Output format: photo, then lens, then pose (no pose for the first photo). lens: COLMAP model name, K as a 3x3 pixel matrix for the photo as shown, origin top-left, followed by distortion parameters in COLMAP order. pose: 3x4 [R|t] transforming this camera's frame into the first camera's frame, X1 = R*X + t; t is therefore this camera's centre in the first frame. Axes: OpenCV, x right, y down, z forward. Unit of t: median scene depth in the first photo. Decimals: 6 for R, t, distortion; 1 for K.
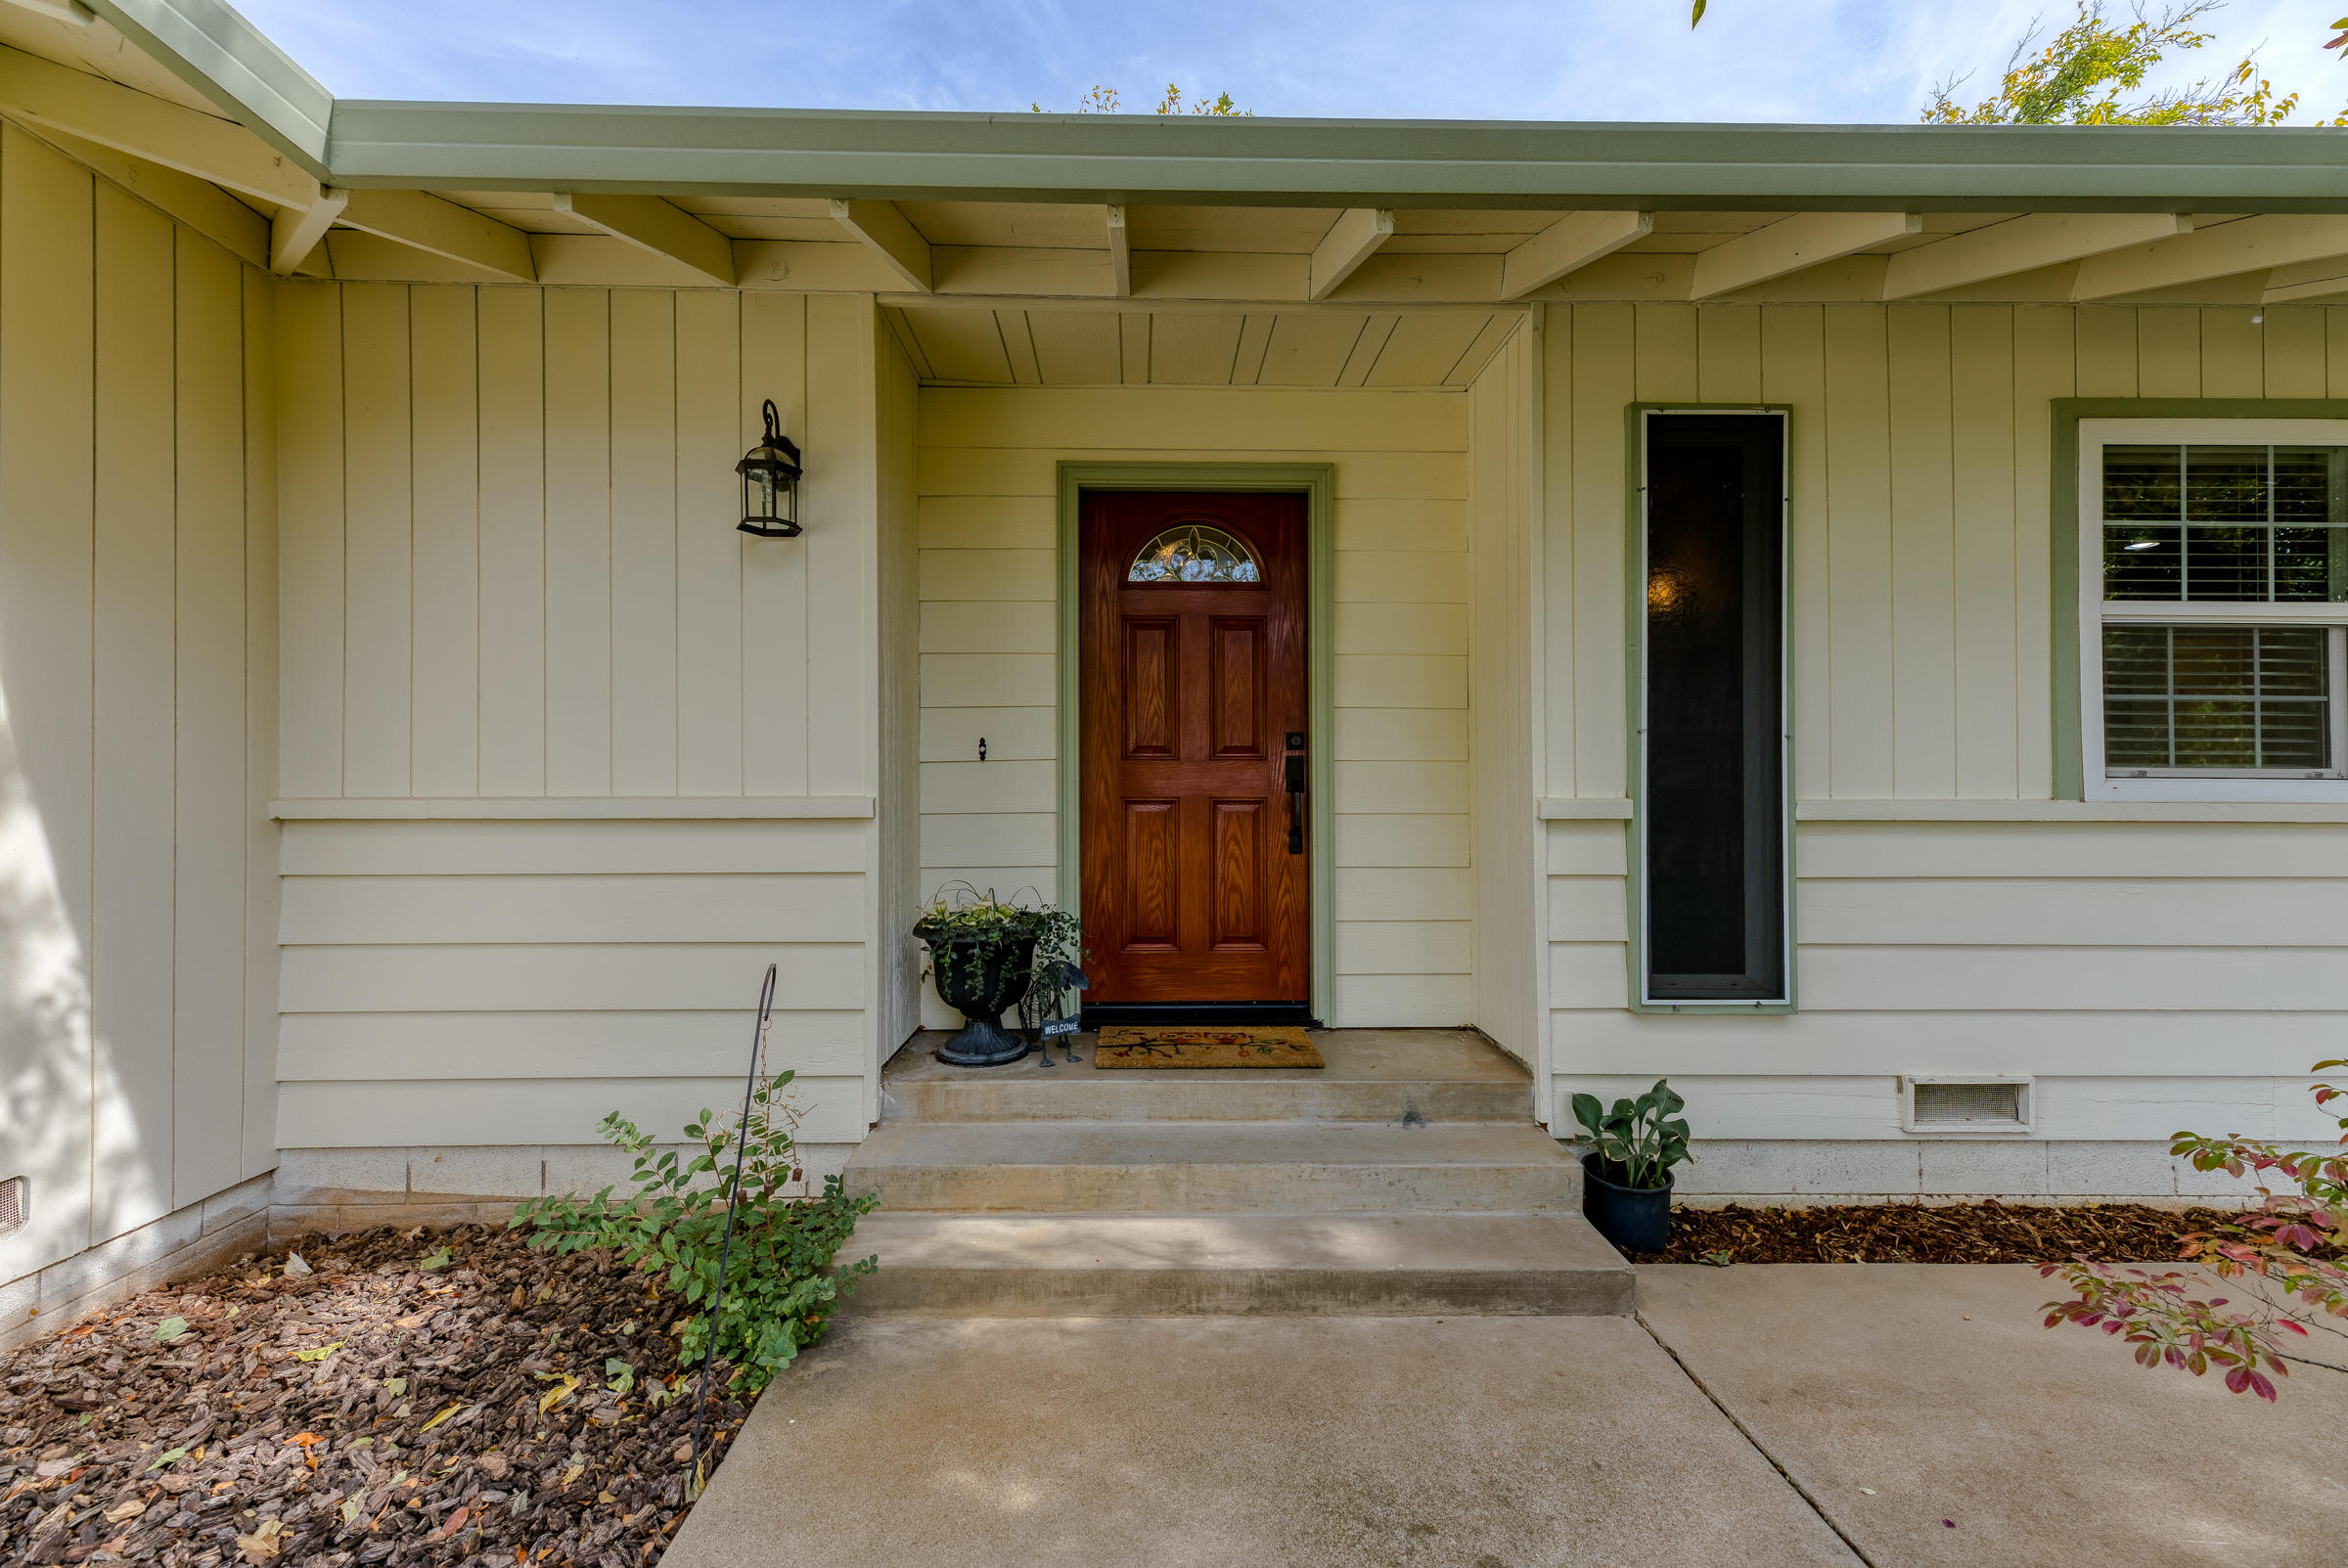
lens RADIAL K [[956.2, 0, 1169.9], [0, 956.2, 782.9], [0, 0, 1]] dist [-0.000397, 0.000049]
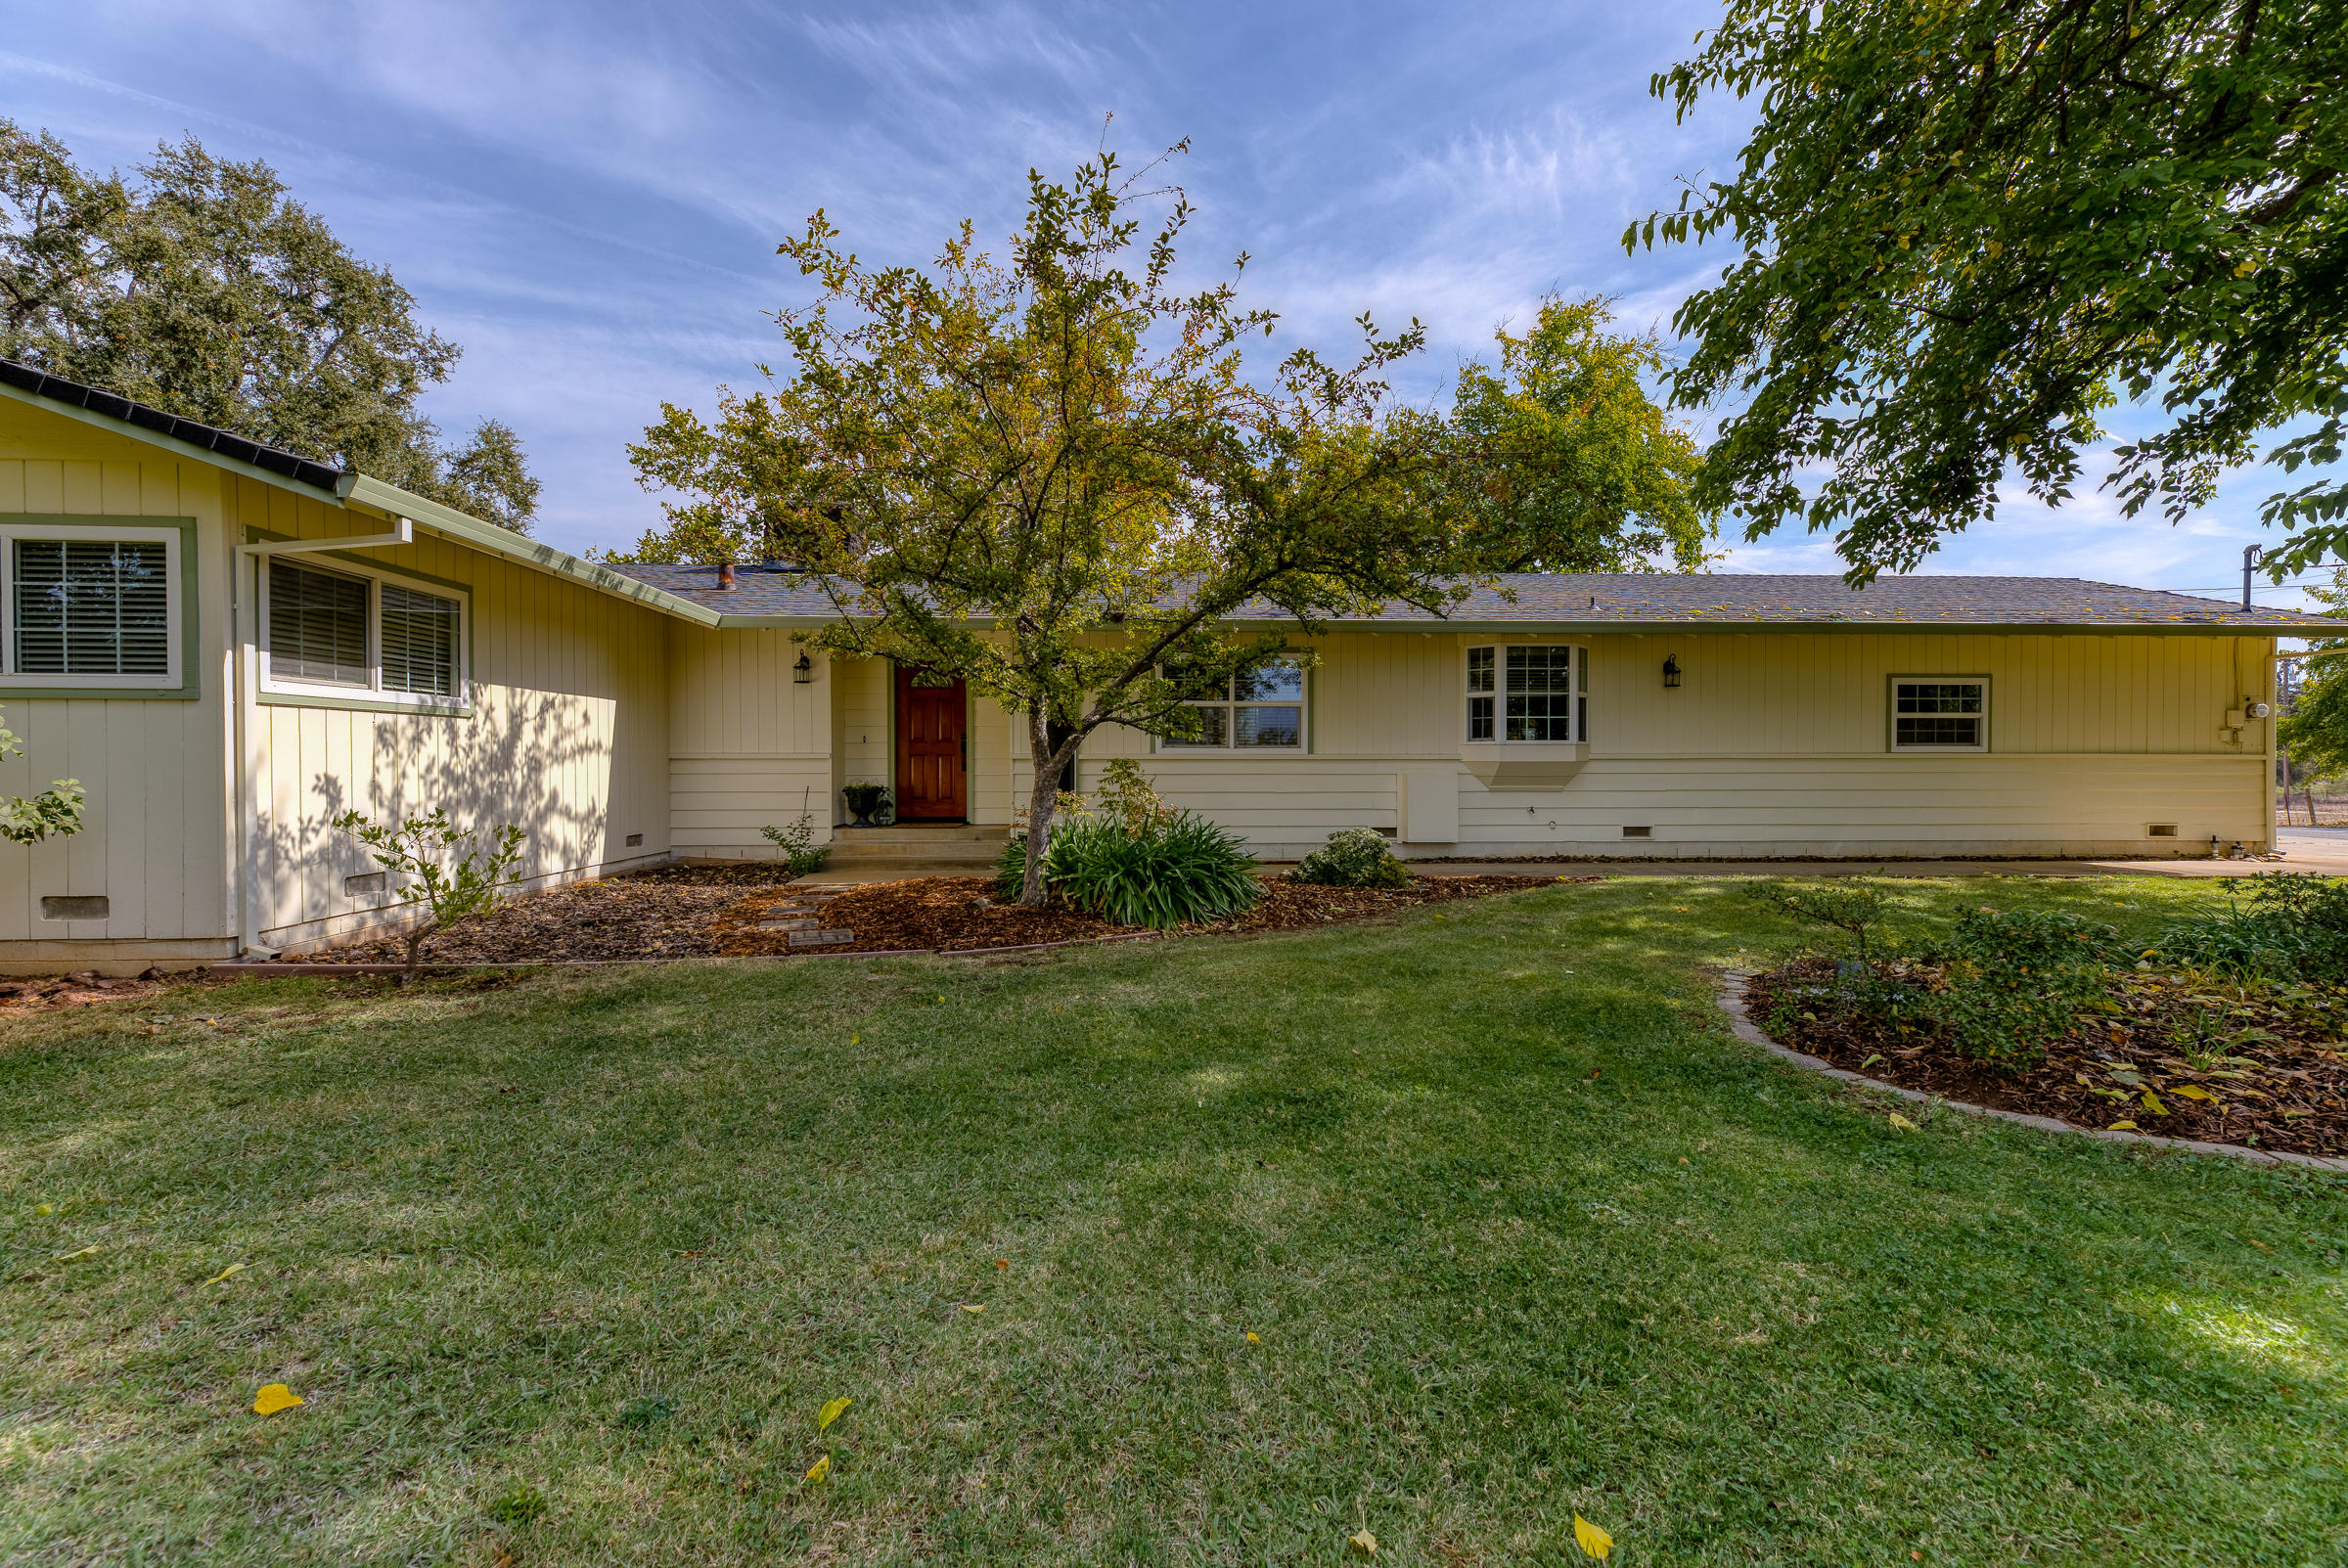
lens RADIAL K [[956.2, 0, 1180.7], [0, 956.2, 767.9], [0, 0, 1]] dist [-0.000397, 0.000049]
pose [[0.999140, -0.004863, 0.041172, 0.802014], [0.004515, 0.999953, 0.008547, 0.041829], [-0.041212, -0.008354, 0.999116, -2.475183]]
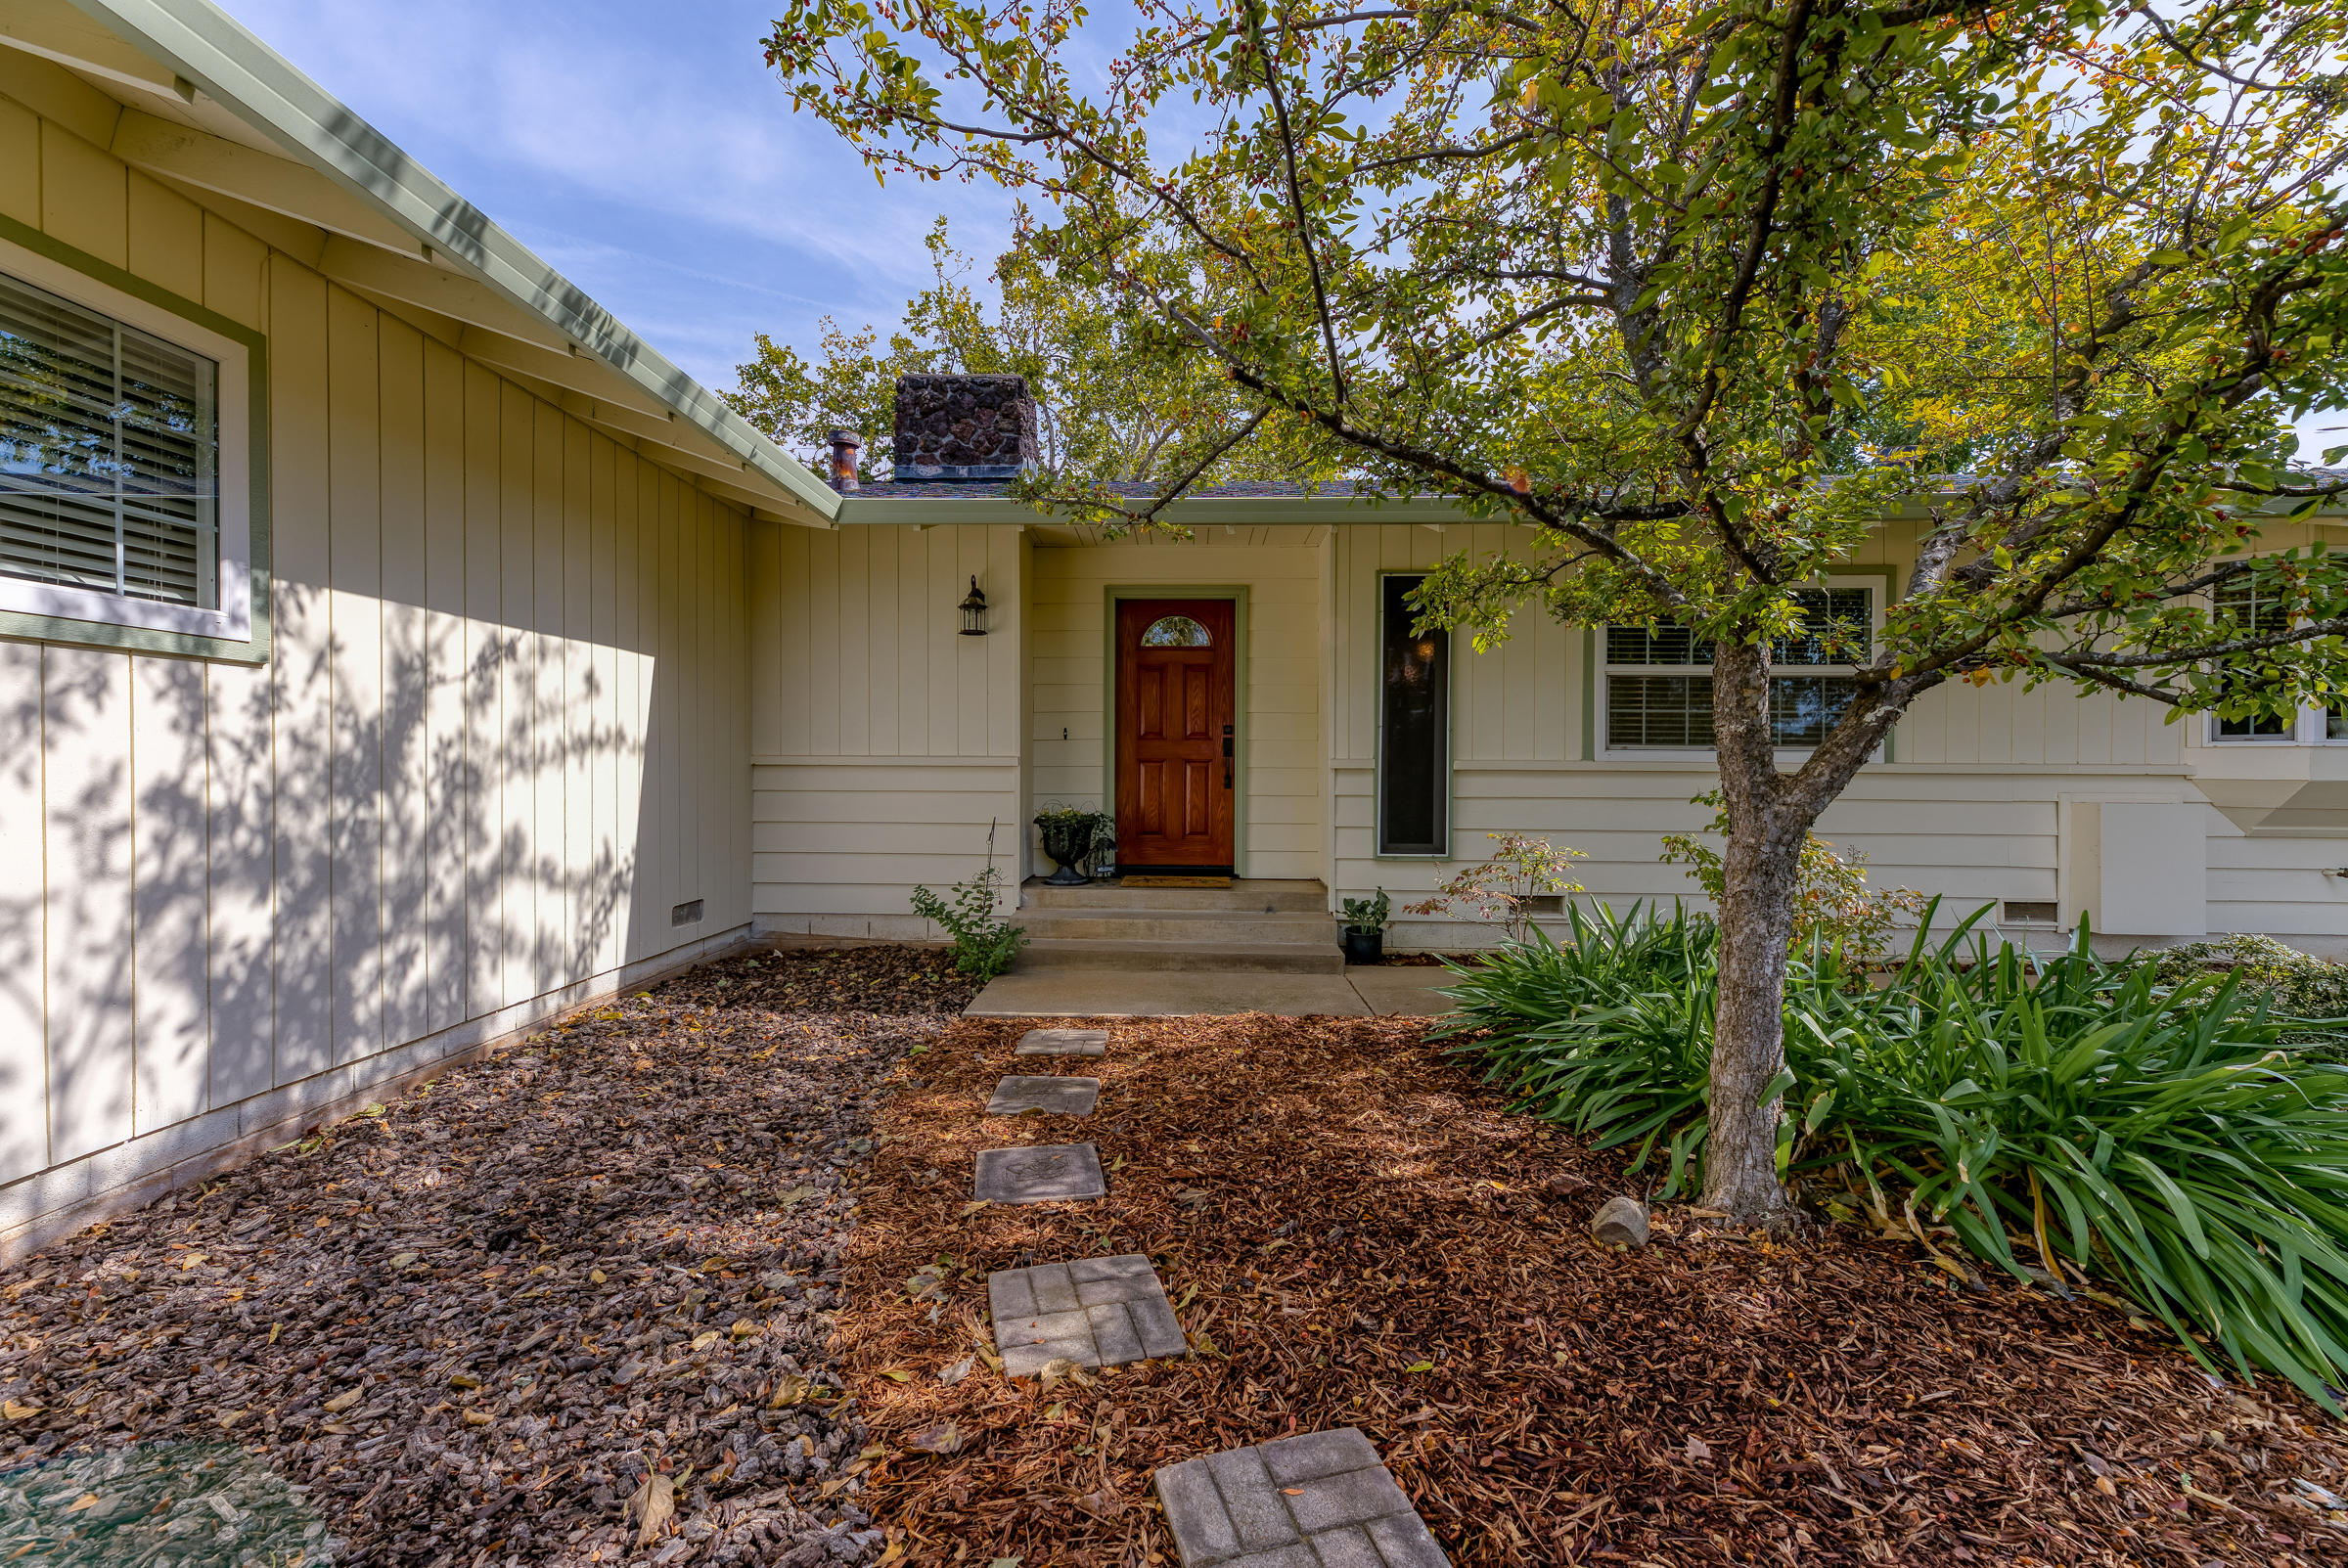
lens RADIAL K [[956.2, 0, 1166.7], [0, 956.2, 780.3], [0, 0, 1]] dist [-0.000397, 0.000049]
pose [[0.998530, 0.007021, -0.053739, 0.124099], [-0.006000, 0.999799, 0.019138, 0.022788], [0.053863, -0.018787, 0.998372, -1.005092]]
